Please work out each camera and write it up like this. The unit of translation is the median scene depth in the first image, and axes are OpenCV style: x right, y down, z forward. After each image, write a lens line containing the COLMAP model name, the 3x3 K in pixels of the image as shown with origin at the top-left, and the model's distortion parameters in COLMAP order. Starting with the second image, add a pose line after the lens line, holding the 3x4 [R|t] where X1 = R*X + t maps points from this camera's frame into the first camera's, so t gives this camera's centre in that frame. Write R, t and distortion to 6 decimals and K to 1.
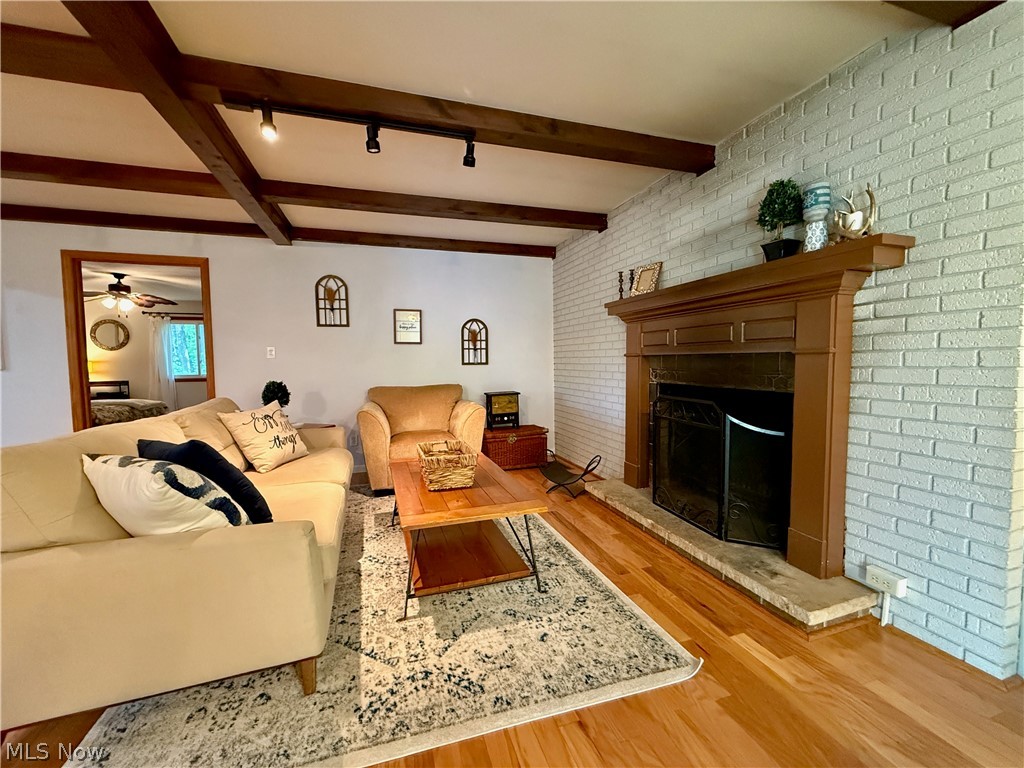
lens RADIAL K [[408.3, 0, 509.3], [0, 408.3, 383.5], [0, 0, 1]] dist [-0.001535, -0.000211]
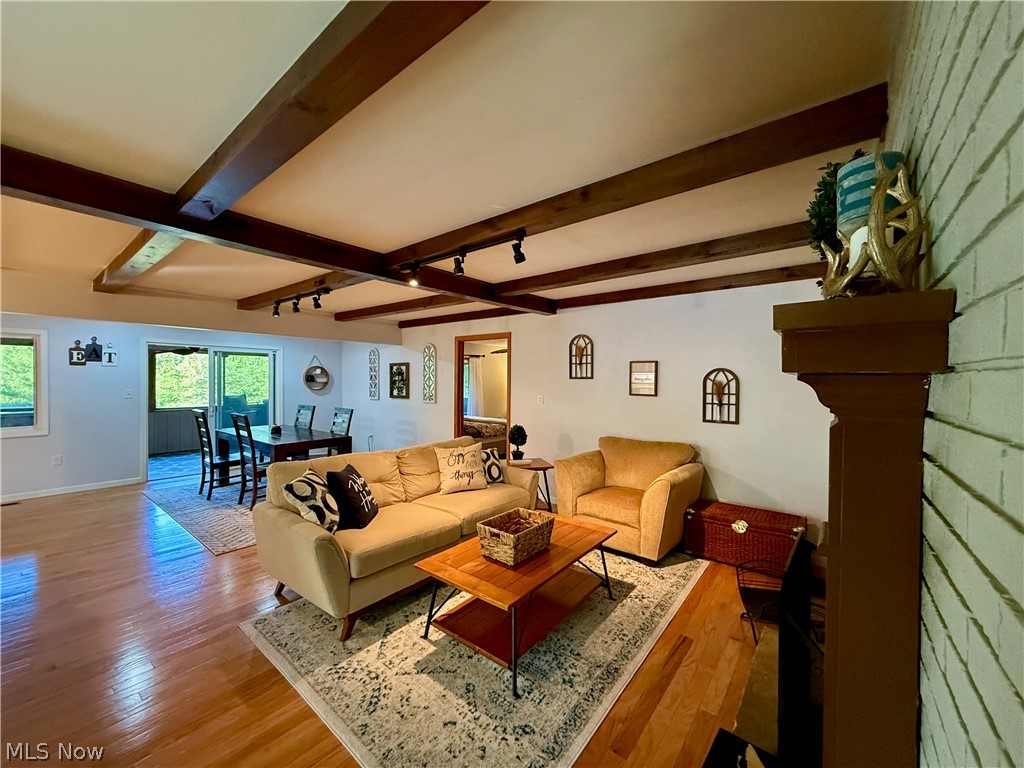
lens RADIAL K [[408.3, 0, 509.3], [0, 408.3, 383.5], [0, 0, 1]] dist [-0.001535, -0.000211]
pose [[0.542807, 0.024508, -0.839500, 0.602239], [-0.061676, 0.998038, -0.010743, -0.145515], [0.837590, 0.057608, 0.543254, 0.299249]]
